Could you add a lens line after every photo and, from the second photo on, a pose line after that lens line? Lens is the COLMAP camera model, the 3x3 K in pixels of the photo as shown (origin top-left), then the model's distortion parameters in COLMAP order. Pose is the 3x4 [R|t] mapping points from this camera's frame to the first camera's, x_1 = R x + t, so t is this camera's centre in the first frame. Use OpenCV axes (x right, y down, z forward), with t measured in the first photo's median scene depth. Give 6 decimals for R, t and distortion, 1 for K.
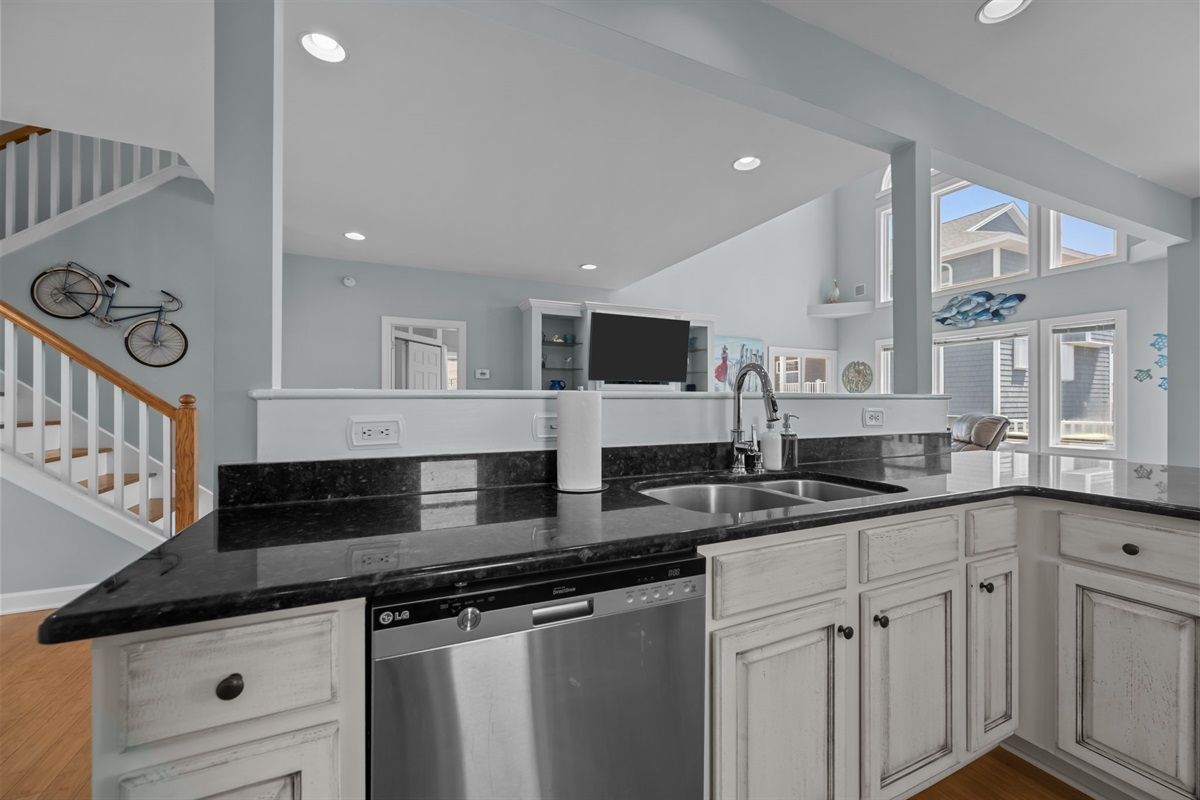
lens RADIAL K [[474.3, 0, 602.3], [0, 474.3, 401.4], [0, 0, 1]] dist [0.000484, -0.000410]
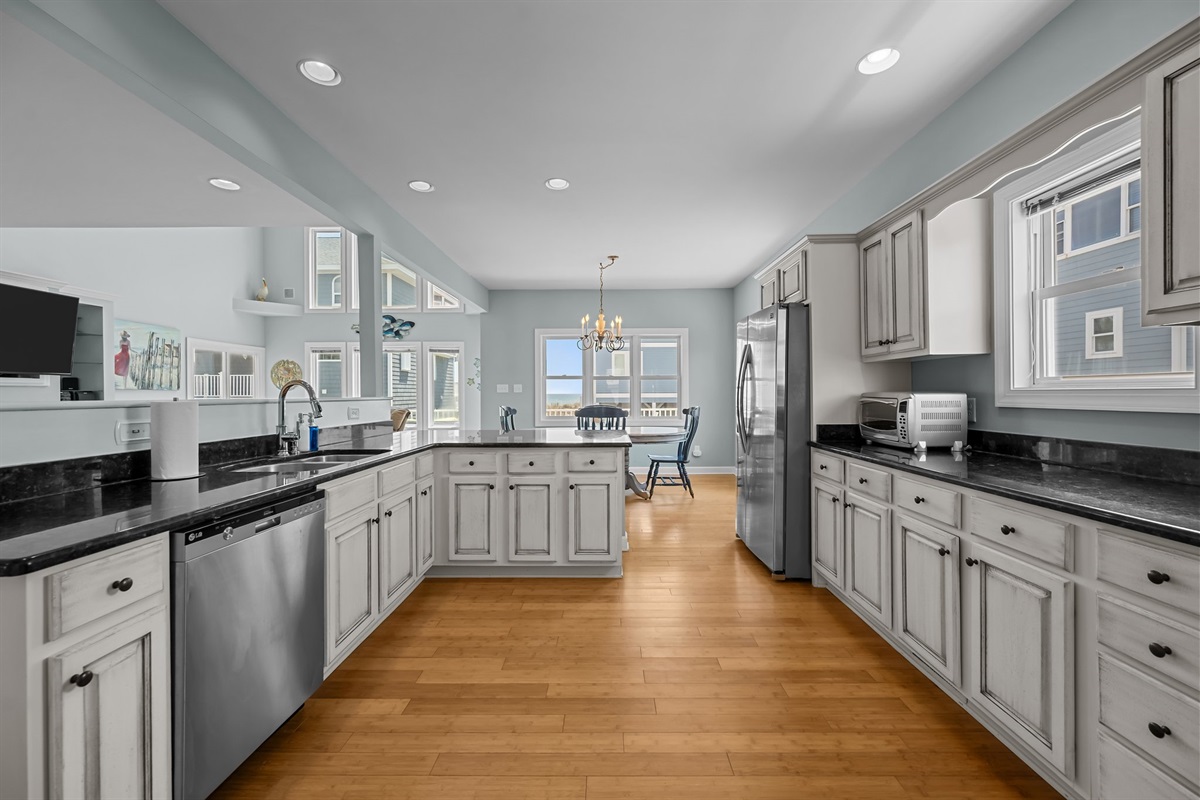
lens RADIAL K [[474.3, 0, 594.2], [0, 474.3, 394.4], [0, 0, 1]] dist [0.000484, -0.000410]
pose [[0.445678, -0.001448, 0.895192, -0.568357], [0.002901, 0.999996, 0.000173, -0.030180], [-0.895189, 0.002520, 0.445680, -0.470504]]
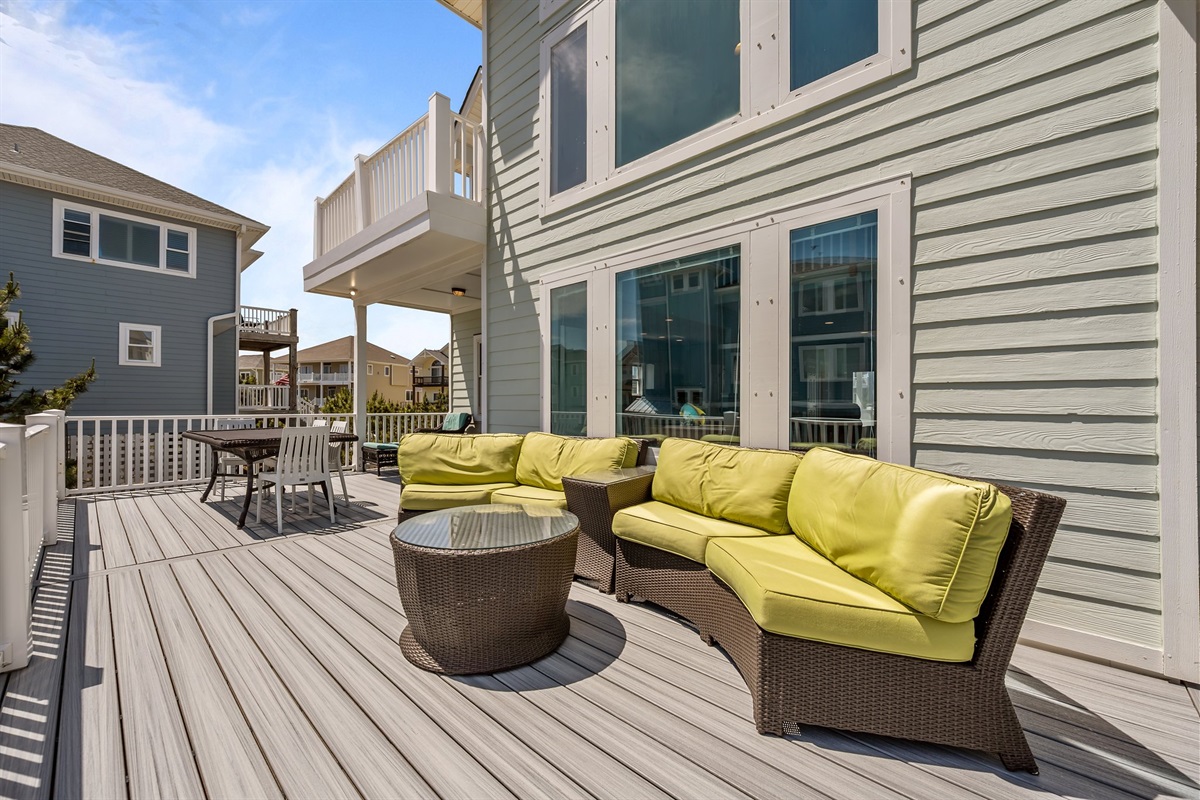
lens RADIAL K [[474.3, 0, 603.4], [0, 474.3, 402.9], [0, 0, 1]] dist [0.000484, -0.000410]
pose [[-0.924426, 0.001229, -0.381360, 5.036937], [0.002254, 0.999995, -0.002241, 0.121685], [0.381355, -0.002931, -0.924424, 6.537513]]
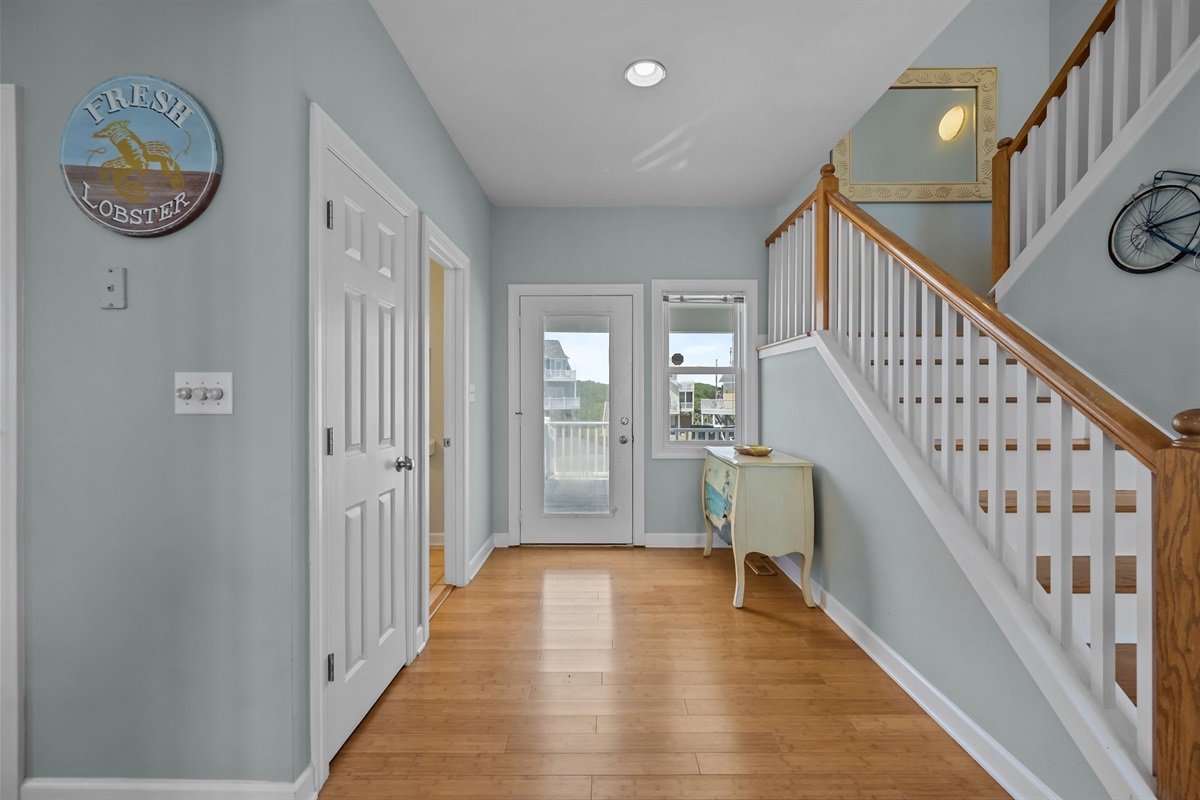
lens RADIAL K [[474.3, 0, 599.5], [0, 474.3, 402.1], [0, 0, 1]] dist [0.000484, -0.000410]
pose [[-0.438156, 0.008212, -0.898861, -0.130762], [0.001792, 0.999964, 0.008262, -0.008864], [0.898897, 0.002009, -0.438155, 0.276638]]
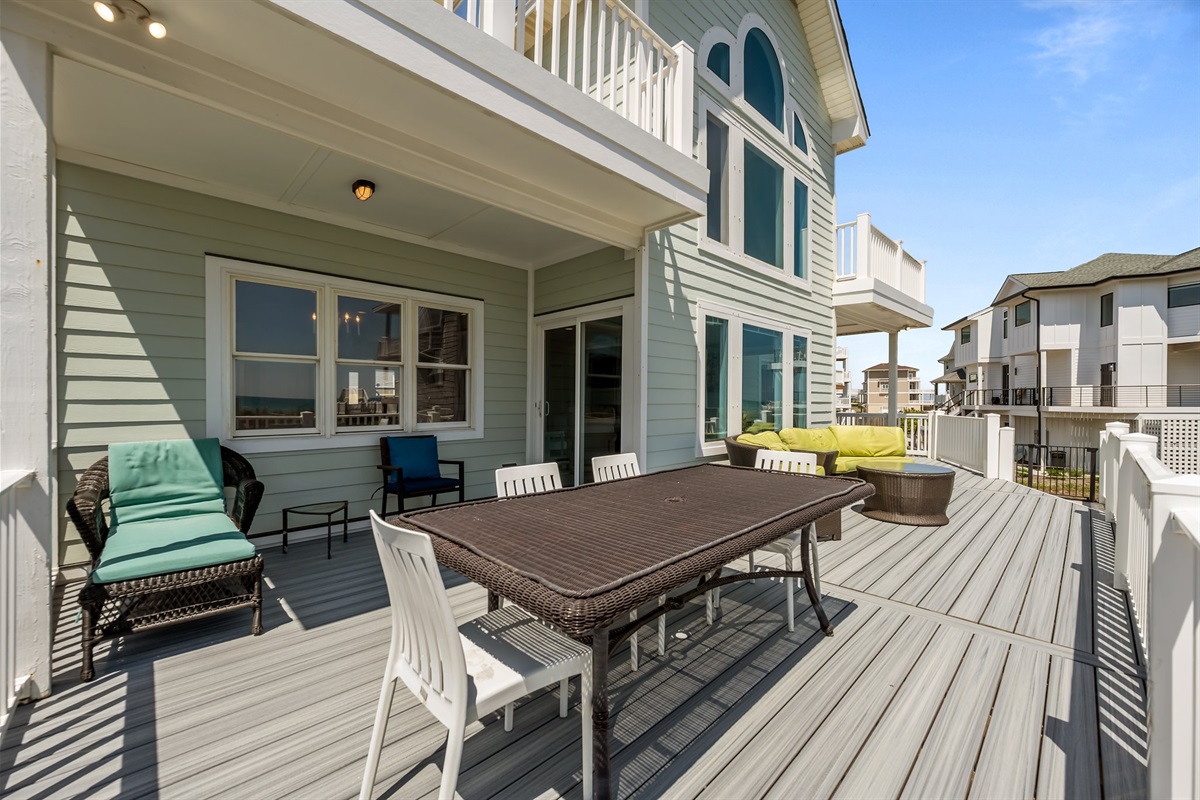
lens RADIAL K [[474.3, 0, 607.1], [0, 474.3, 403.0], [0, 0, 1]] dist [0.000484, -0.000410]
pose [[0.335926, 0.007229, -0.941861, 7.238924], [-0.001767, 0.999974, 0.007045, 0.032809], [0.941887, -0.000702, 0.335930, 1.873377]]
